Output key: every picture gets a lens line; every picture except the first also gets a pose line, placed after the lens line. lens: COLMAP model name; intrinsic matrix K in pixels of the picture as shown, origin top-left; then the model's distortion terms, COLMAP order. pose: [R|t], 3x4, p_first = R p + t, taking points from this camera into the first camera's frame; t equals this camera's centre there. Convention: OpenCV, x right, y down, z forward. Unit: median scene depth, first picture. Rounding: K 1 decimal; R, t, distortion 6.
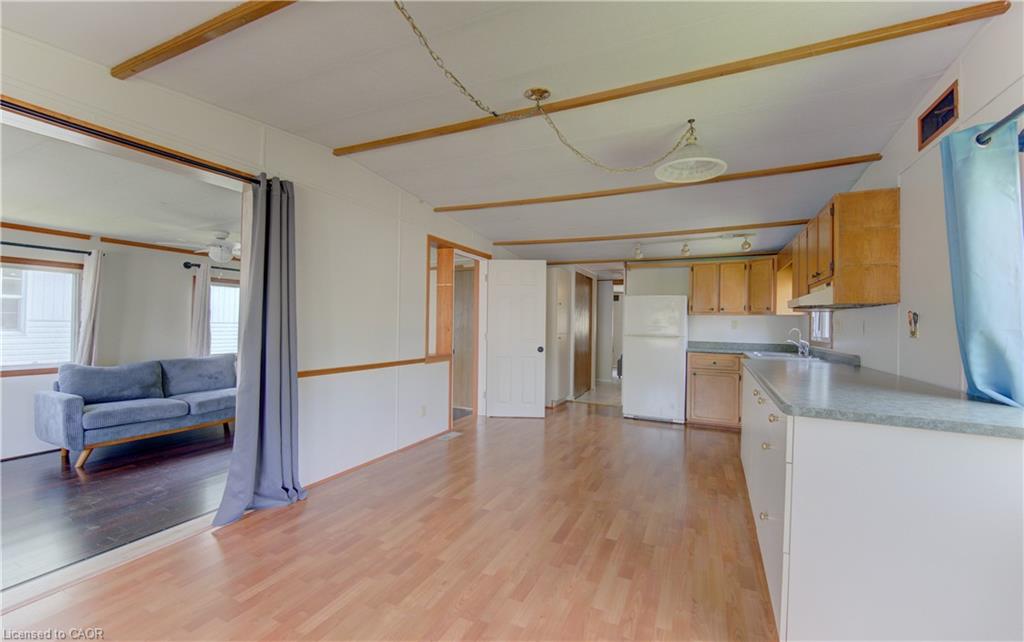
lens RADIAL K [[400.8, 0, 512.0], [0, 400.8, 321.0], [0, 0, 1]] dist [-0.003055, -0.000235]
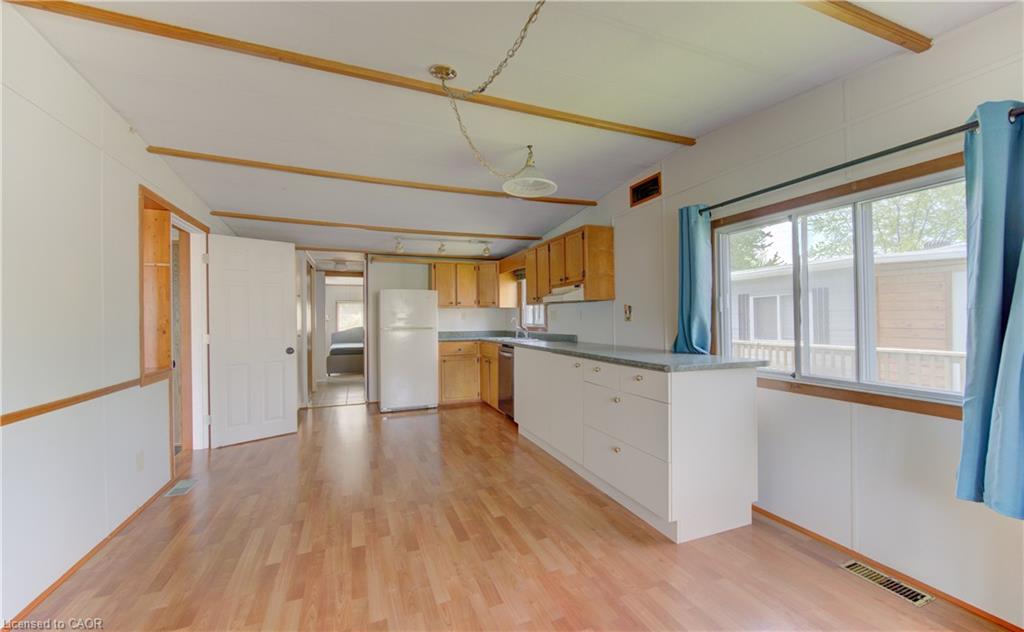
lens RADIAL K [[401.7, 0, 501.7], [0, 401.7, 314.5], [0, 0, 1]] dist [0.001420, -0.000098]
pose [[0.679488, -0.016429, 0.733503, -0.283486], [0.017053, 0.999833, 0.006597, -0.002410], [-0.733488, 0.008026, 0.679655, 0.137311]]
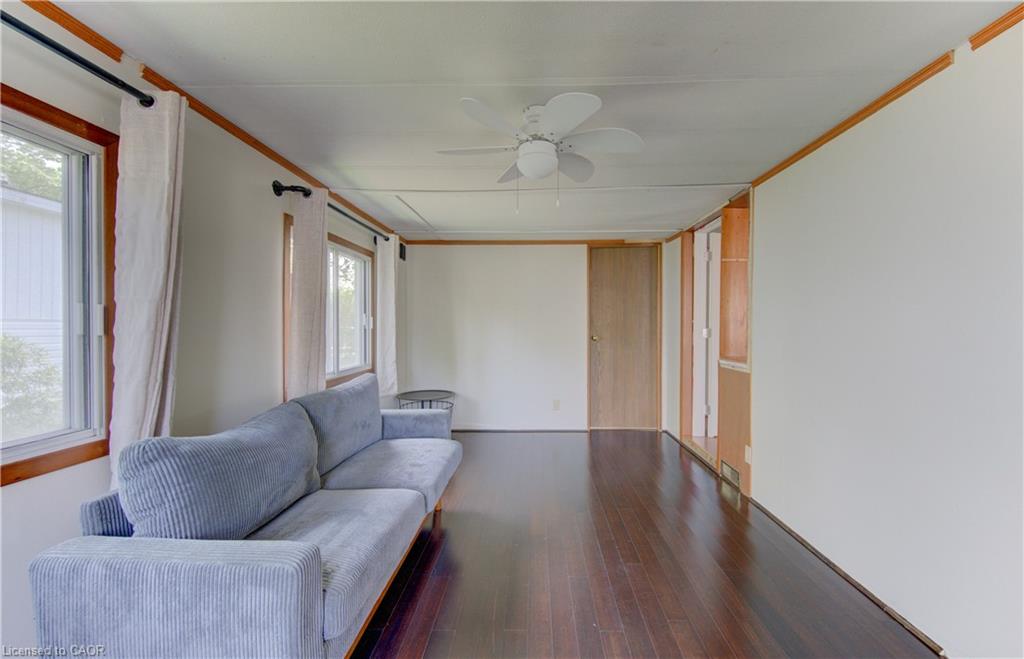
lens RADIAL K [[422.5, 0, 512.0], [0, 422.5, 329.5], [0, 0, 1]] dist [-0.000031, -0.000011]
pose [[0.918689, -0.010654, 0.394838, -0.850163], [0.003740, 0.999826, 0.018277, 0.014979], [-0.394964, -0.015314, 0.918569, 0.510851]]
